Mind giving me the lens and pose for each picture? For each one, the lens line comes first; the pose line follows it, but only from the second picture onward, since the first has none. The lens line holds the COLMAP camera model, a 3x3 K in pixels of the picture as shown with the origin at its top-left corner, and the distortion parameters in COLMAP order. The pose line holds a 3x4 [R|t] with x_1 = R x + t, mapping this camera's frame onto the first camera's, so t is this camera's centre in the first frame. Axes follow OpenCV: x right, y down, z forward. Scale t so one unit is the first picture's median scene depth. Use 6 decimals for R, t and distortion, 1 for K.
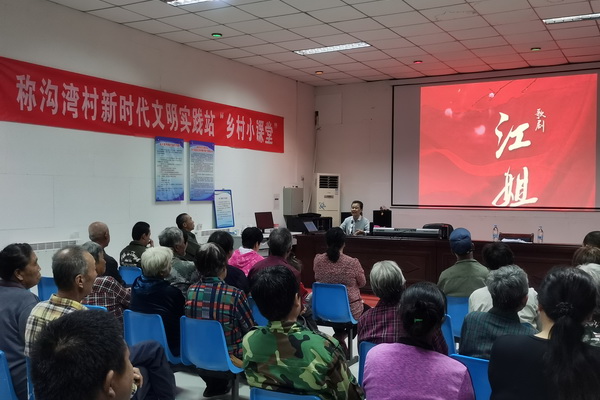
lens RADIAL K [[652.1, 0, 303.3], [0, 652.1, 195.5], [0, 0, 1]] dist [-0.021761, 0.000000]
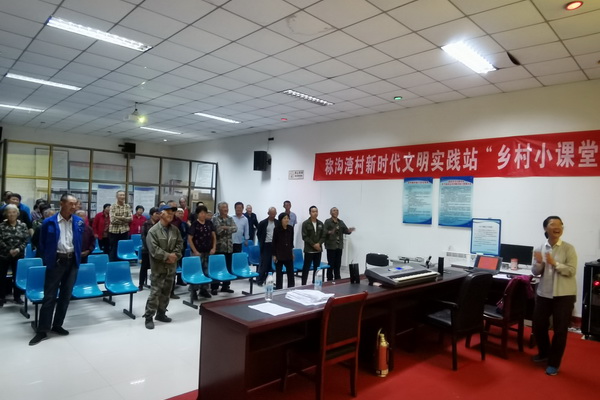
lens RADIAL K [[373.8, 0, 300.3], [0, 373.8, 202.5], [0, 0, 1]] dist [-0.079808, -0.003328]
pose [[-0.317576, -0.032190, -0.947686, 0.589610], [-0.054684, 0.998382, -0.015587, -0.010214], [0.946655, 0.046873, -0.318822, 0.990938]]
